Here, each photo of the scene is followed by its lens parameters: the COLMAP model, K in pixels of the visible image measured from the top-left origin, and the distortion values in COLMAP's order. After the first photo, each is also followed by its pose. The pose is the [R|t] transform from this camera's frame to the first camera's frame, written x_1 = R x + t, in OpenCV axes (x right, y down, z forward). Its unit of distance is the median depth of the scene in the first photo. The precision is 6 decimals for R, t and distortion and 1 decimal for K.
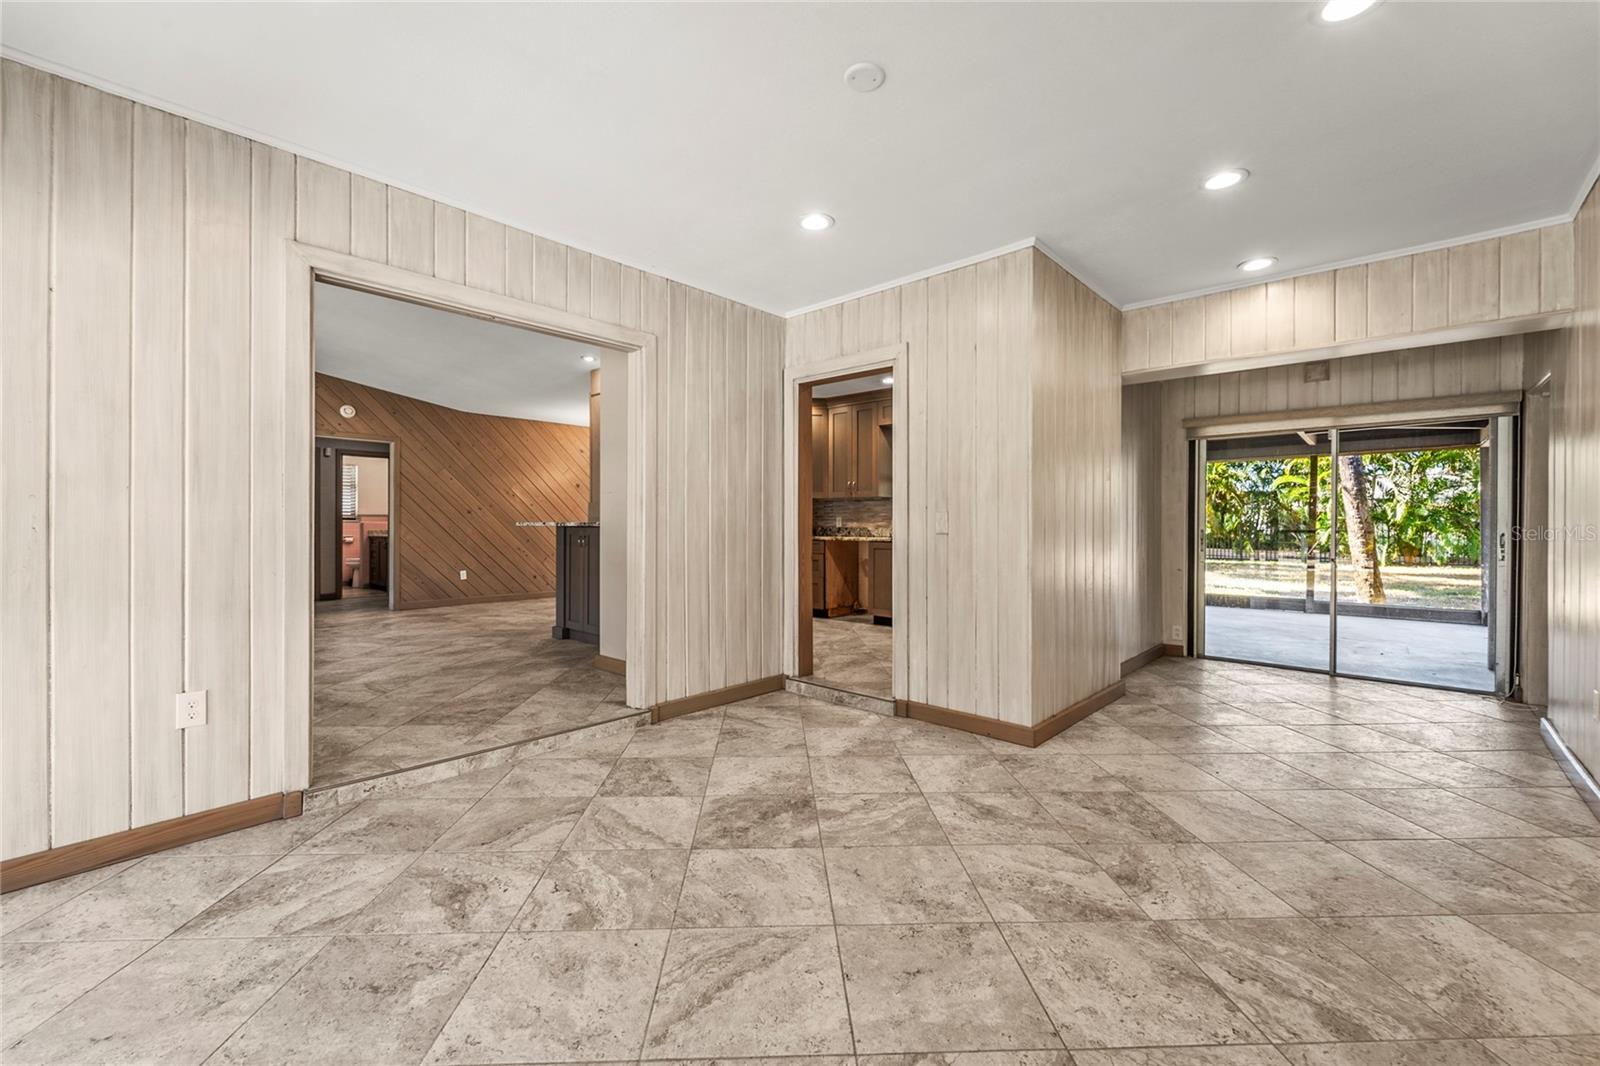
lens RADIAL K [[658.9, 0, 799.4], [0, 658.9, 524.3], [0, 0, 1]] dist [-0.002468, -0.000734]
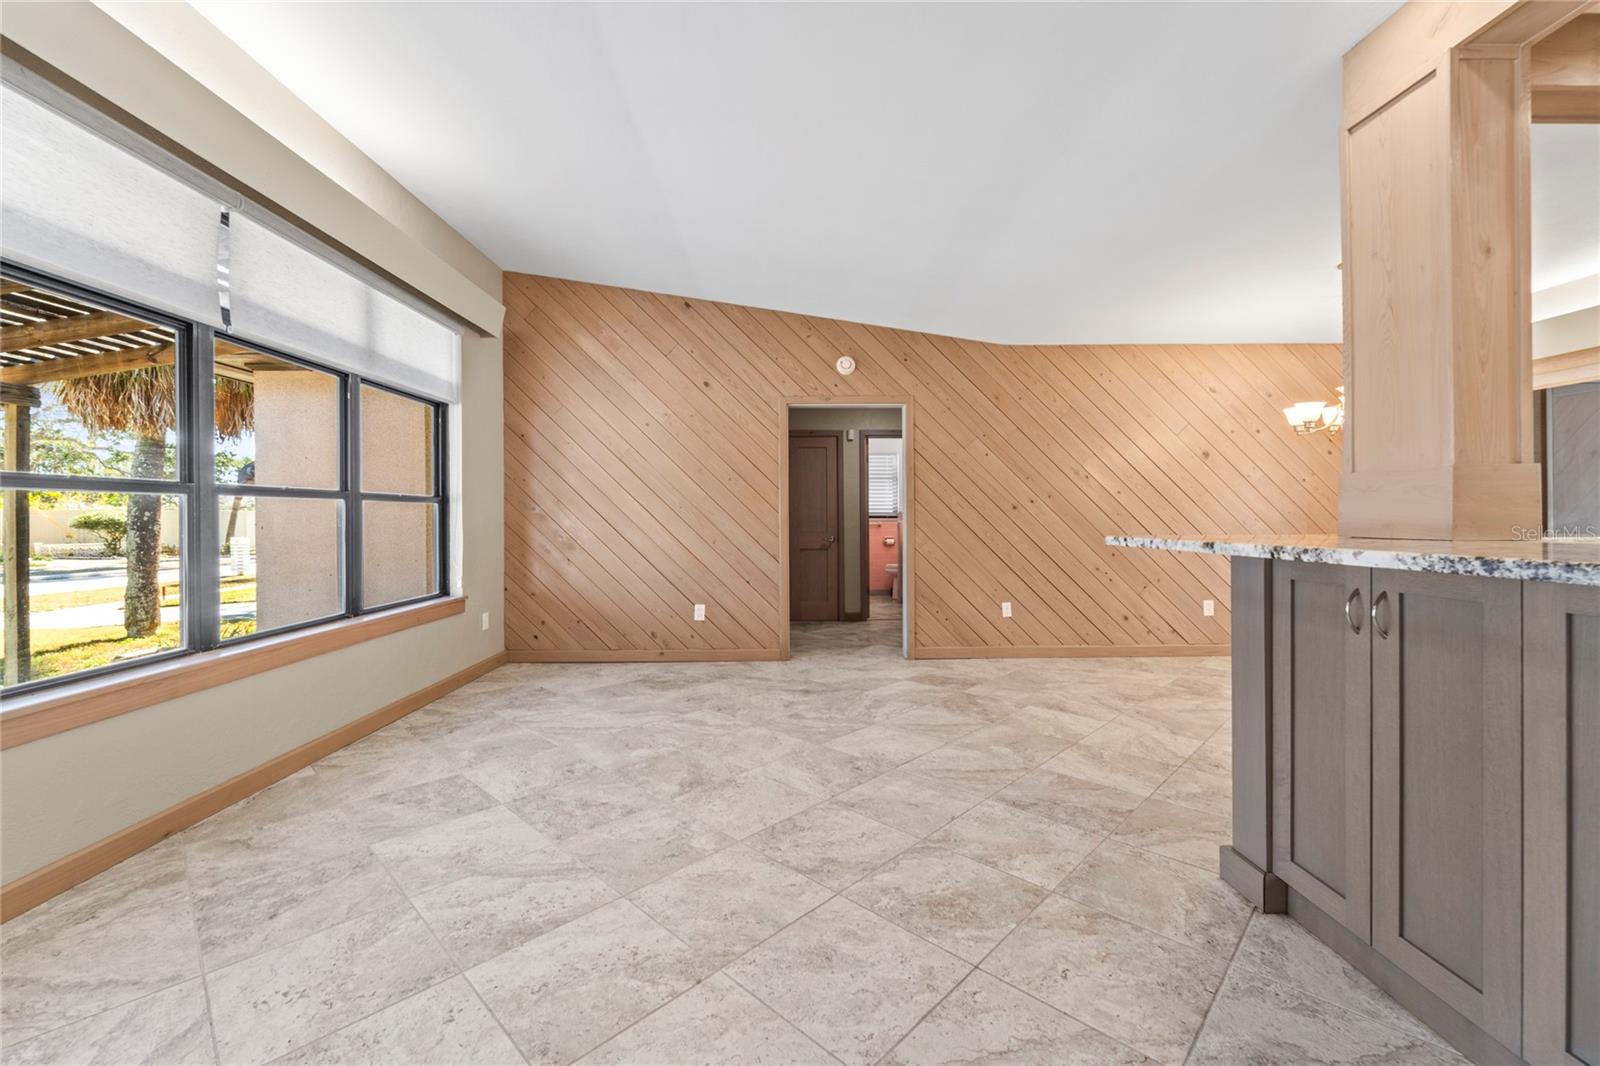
lens RADIAL K [[658.9, 0, 783.1], [0, 658.9, 517.5], [0, 0, 1]] dist [-0.002468, -0.000734]
pose [[0.670167, -0.006904, -0.742178, -1.132361], [0.007094, 0.999971, -0.002897, -0.050283], [0.742177, -0.003324, 0.670196, 2.541991]]
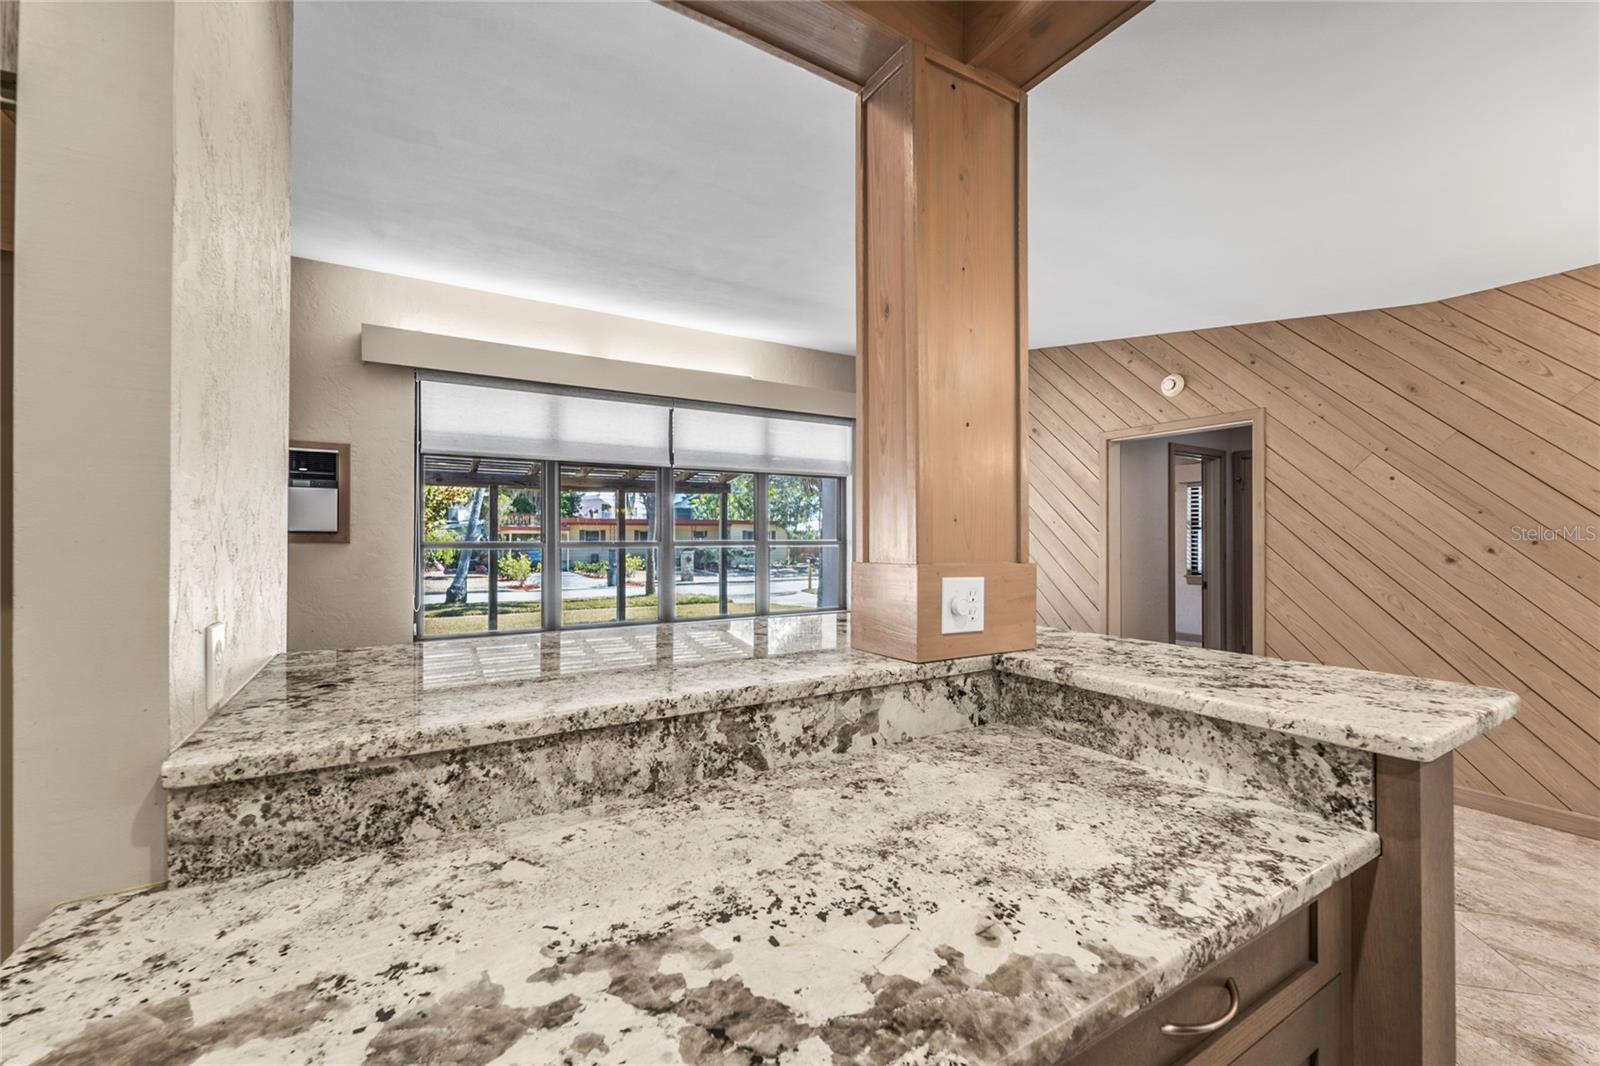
lens RADIAL K [[658.9, 0, 774.4], [0, 658.9, 543.3], [0, 0, 1]] dist [-0.002468, -0.000734]
pose [[-0.275174, -0.000724, -0.961394, -0.171206], [-0.000358, 1.000000, -0.000651, -0.164489], [0.961394, 0.000165, -0.275174, 4.326807]]
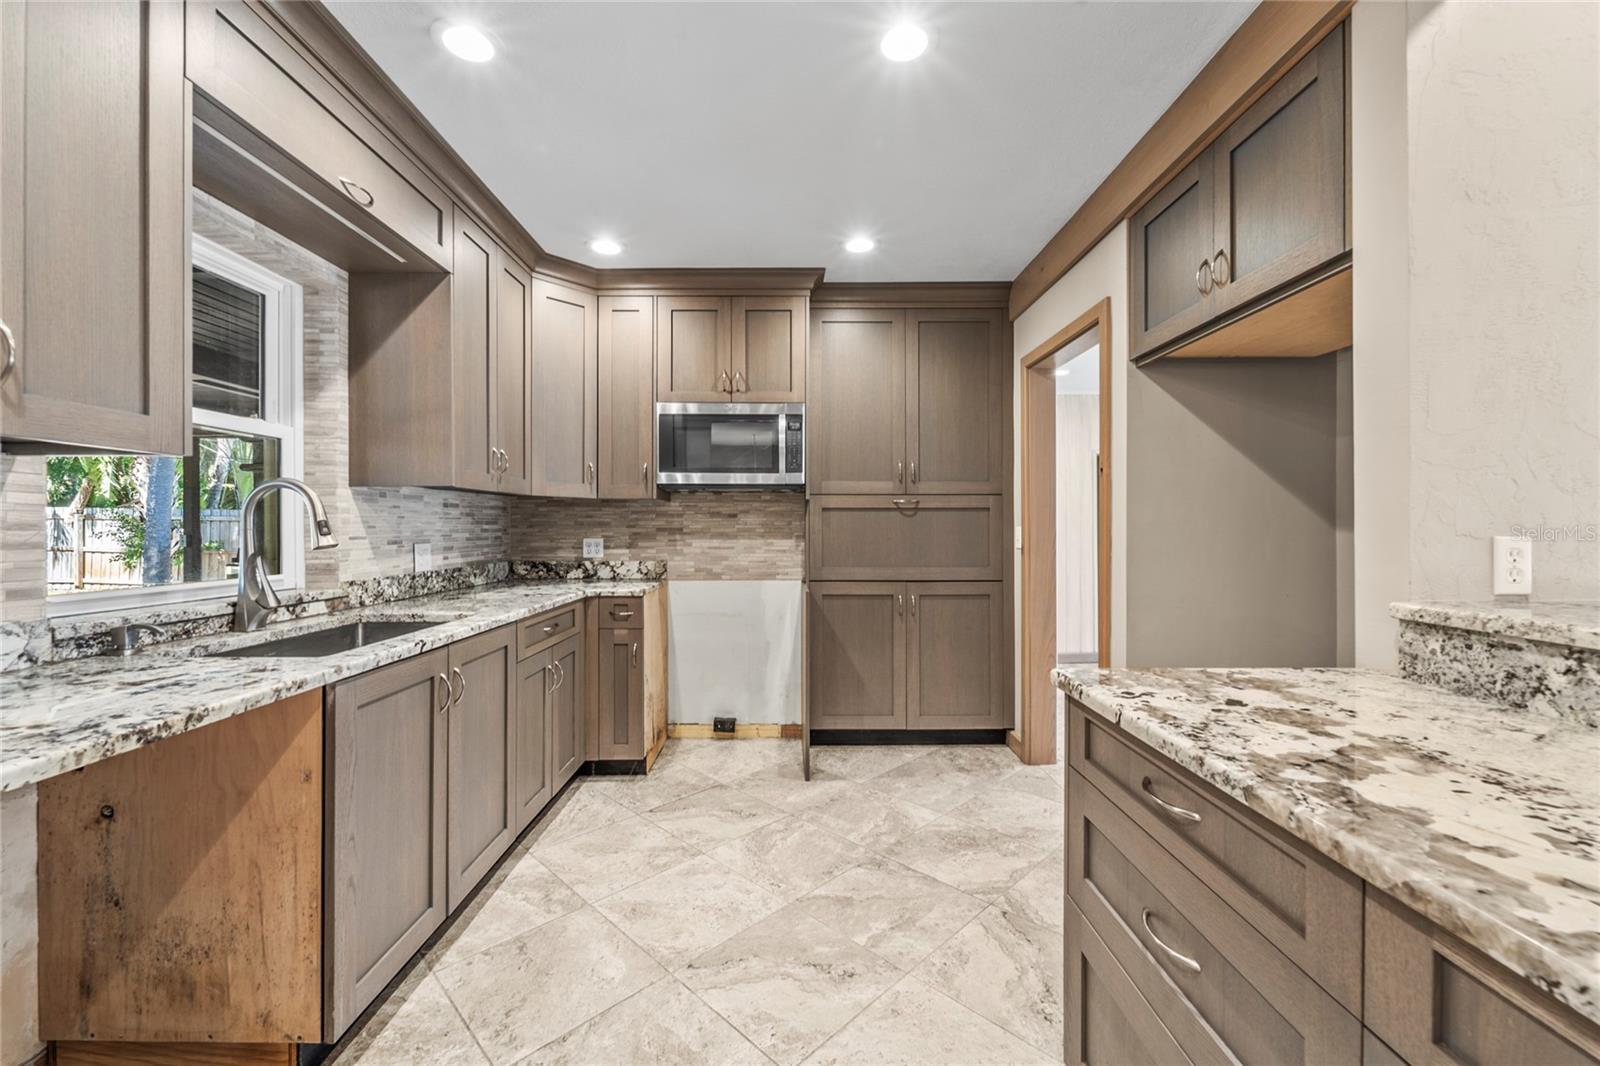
lens RADIAL K [[658.9, 0, 820.5], [0, 658.9, 520.2], [0, 0, 1]] dist [-0.002468, -0.000734]
pose [[-0.704182, 0.008174, 0.709972, -0.621181], [0.002248, 0.999954, -0.009283, -0.099998], [-0.710016, -0.004941, -0.704168, 4.924508]]
